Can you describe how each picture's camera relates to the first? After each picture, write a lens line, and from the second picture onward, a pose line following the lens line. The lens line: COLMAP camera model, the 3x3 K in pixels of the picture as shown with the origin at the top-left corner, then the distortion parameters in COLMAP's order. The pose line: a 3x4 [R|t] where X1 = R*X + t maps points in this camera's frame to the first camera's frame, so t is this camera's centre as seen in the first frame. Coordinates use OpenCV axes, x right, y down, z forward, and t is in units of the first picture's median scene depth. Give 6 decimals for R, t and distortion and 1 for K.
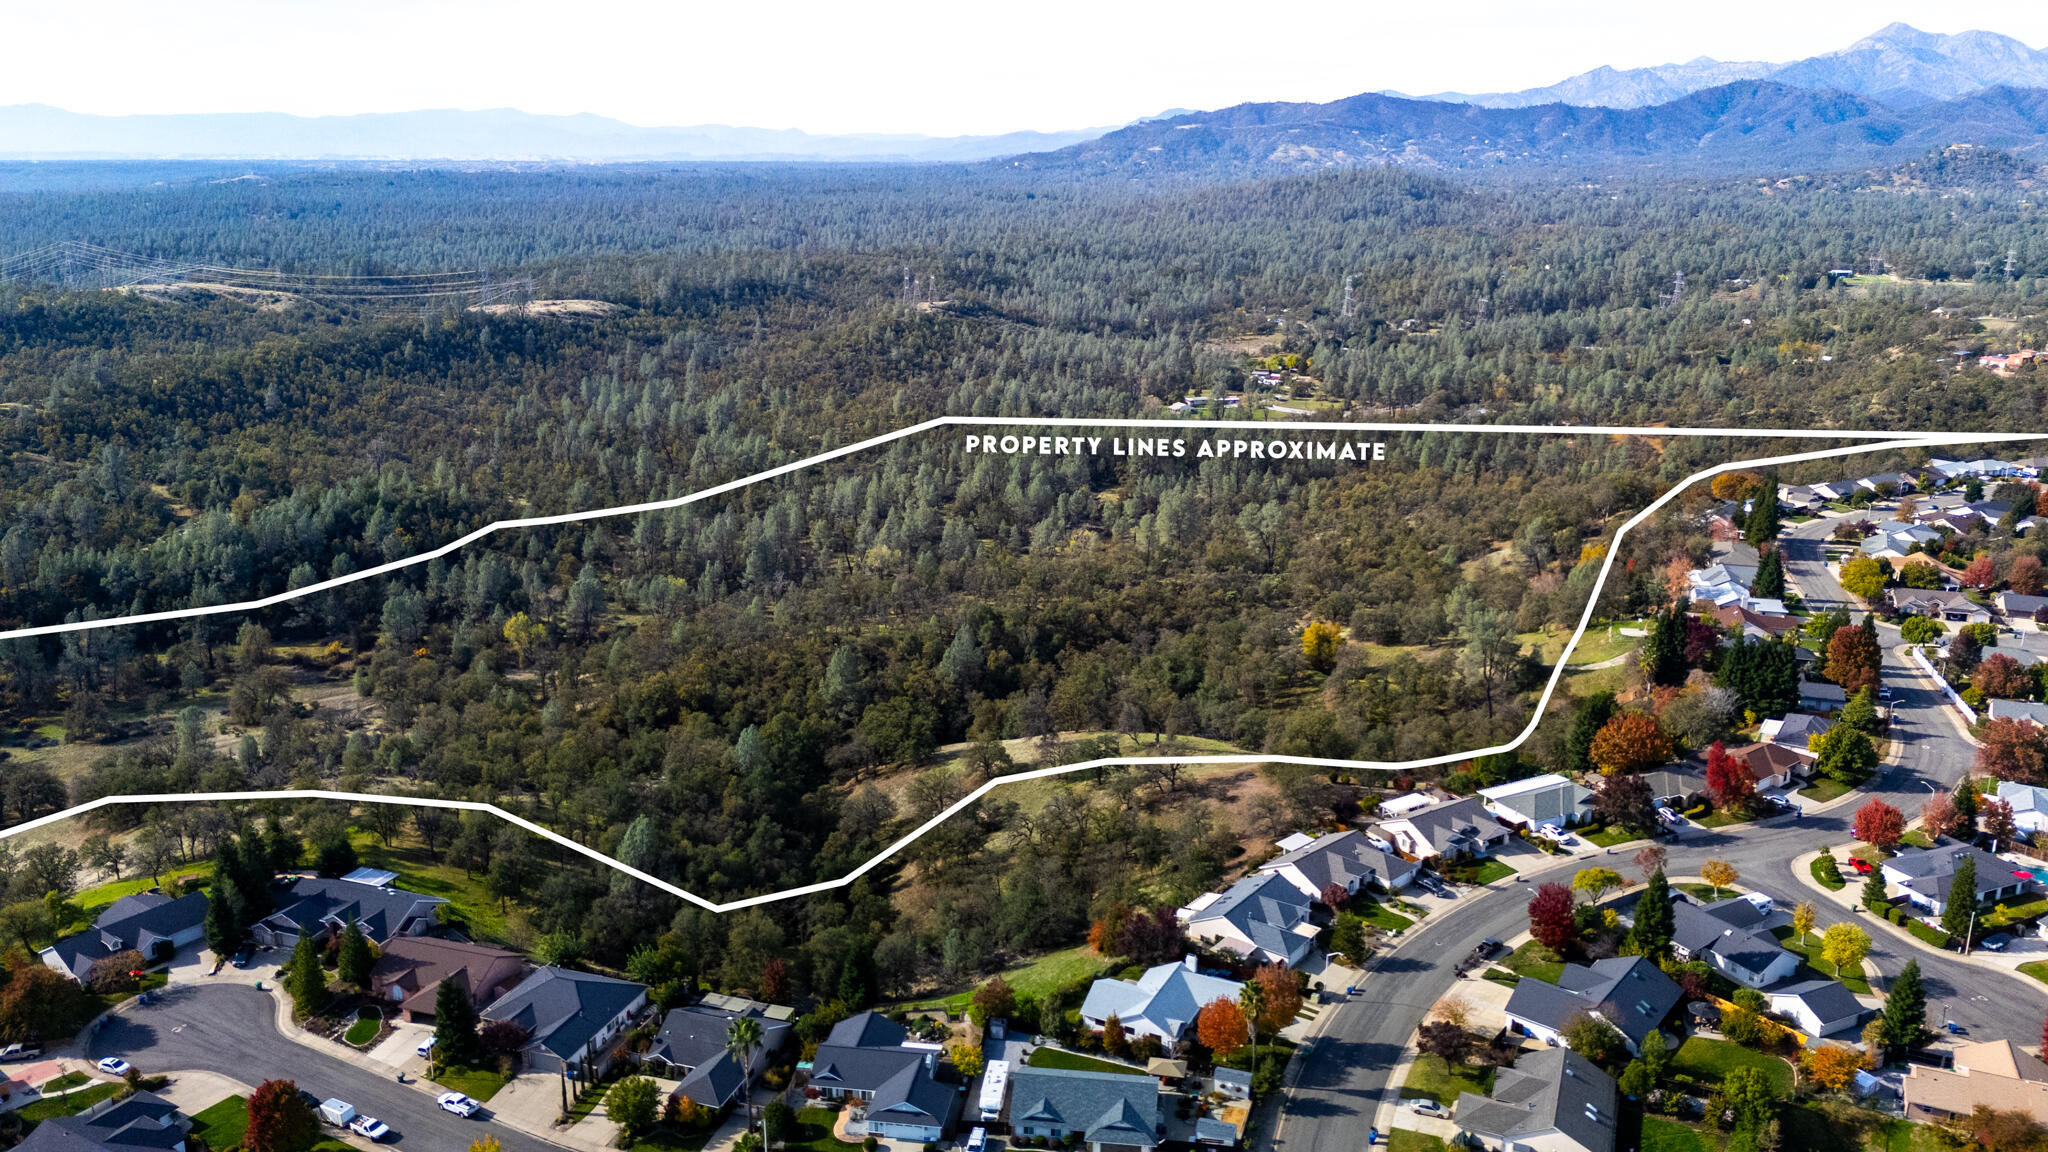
lens RADIAL K [[1511.3, 0, 1024.3], [0, 1511.3, 584.2], [0, 0, 1]] dist [0.082545, -0.093151]
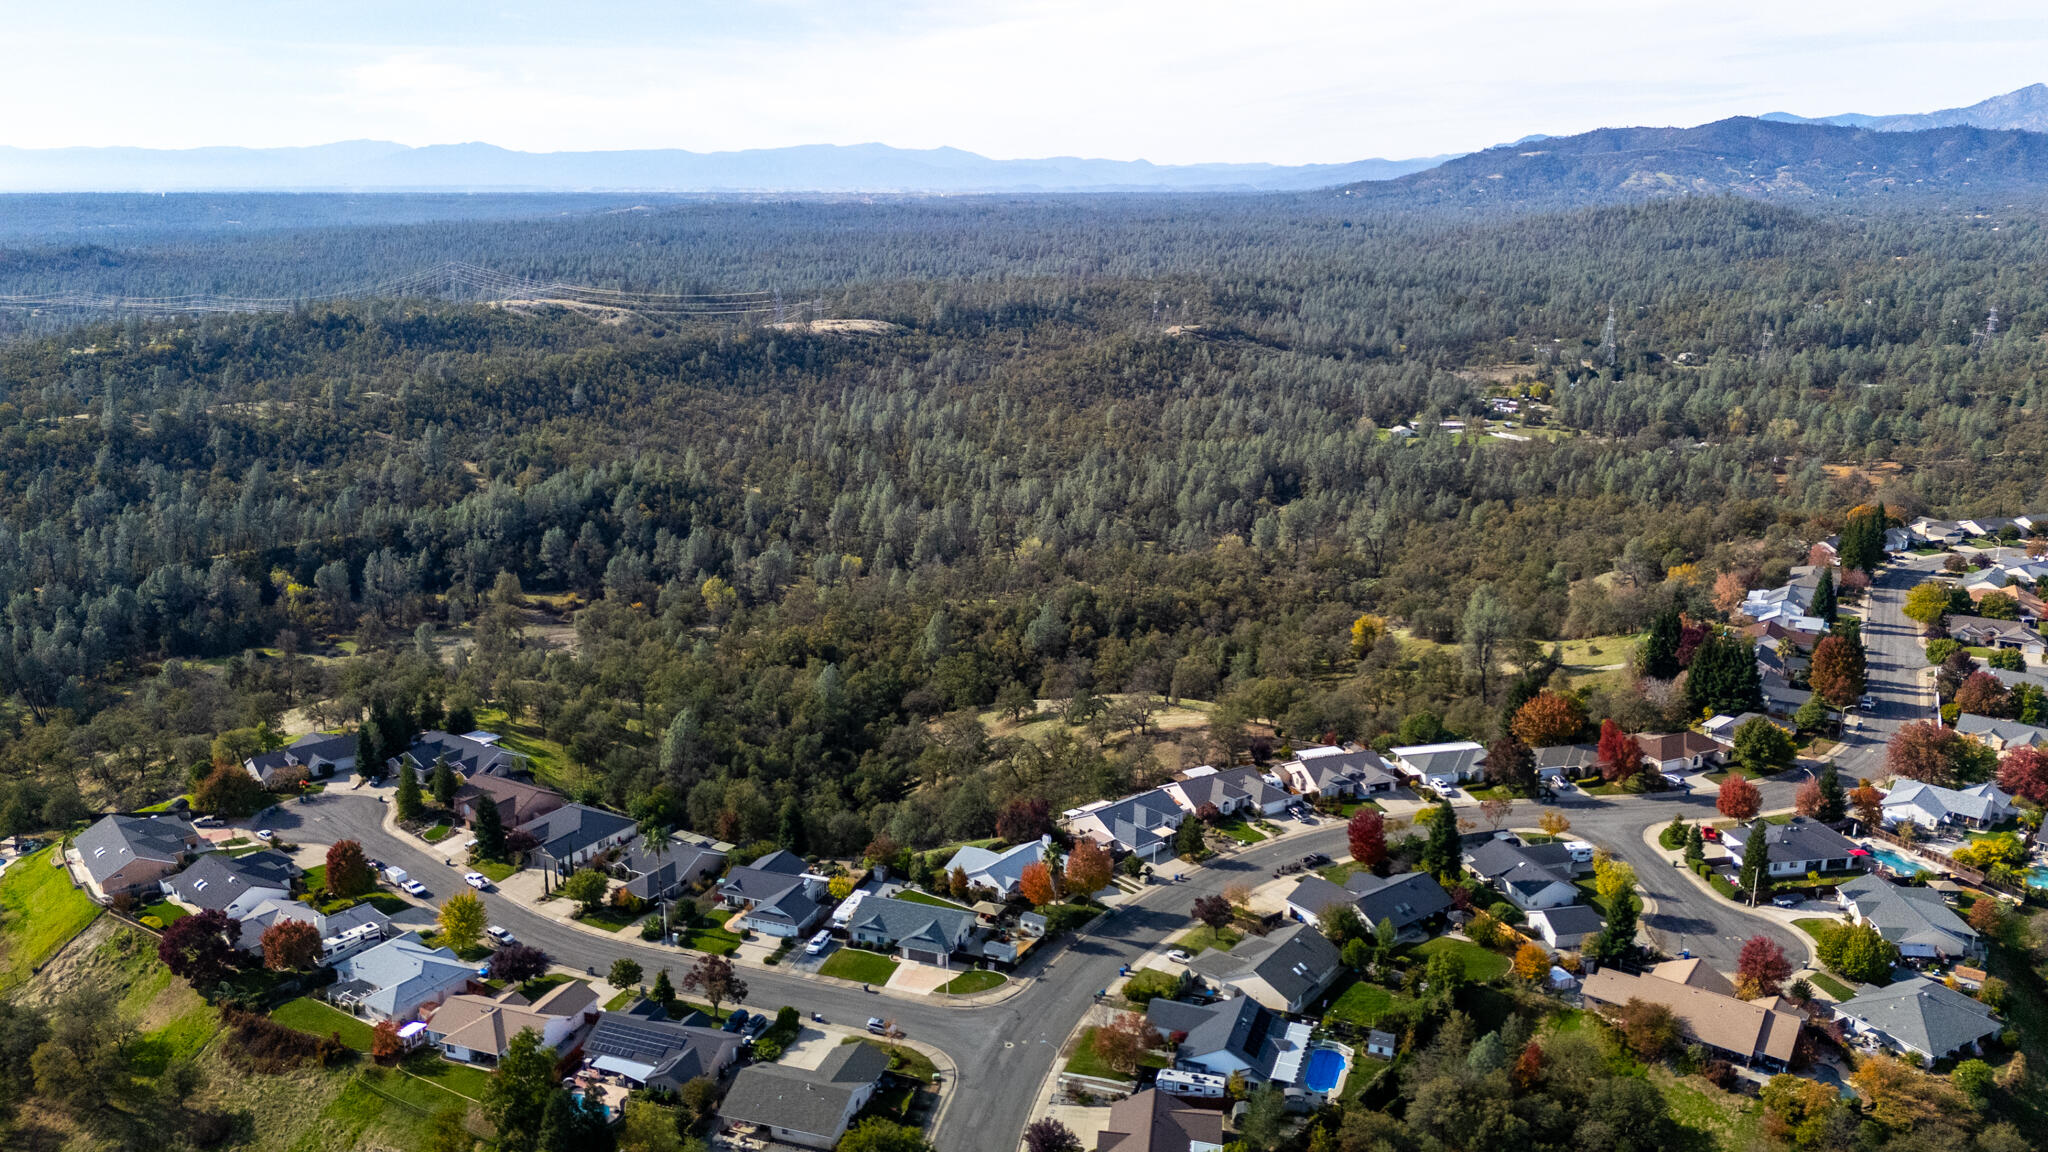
lens RADIAL K [[1511.3, 0, 1024.3], [0, 1511.3, 584.2], [0, 0, 1]] dist [0.082545, -0.093151]
pose [[0.975478, 0.055071, -0.213095, 0.120708], [-0.058944, 0.998191, -0.011858, 0.019583], [0.212057, 0.024128, 0.976959, -0.074407]]
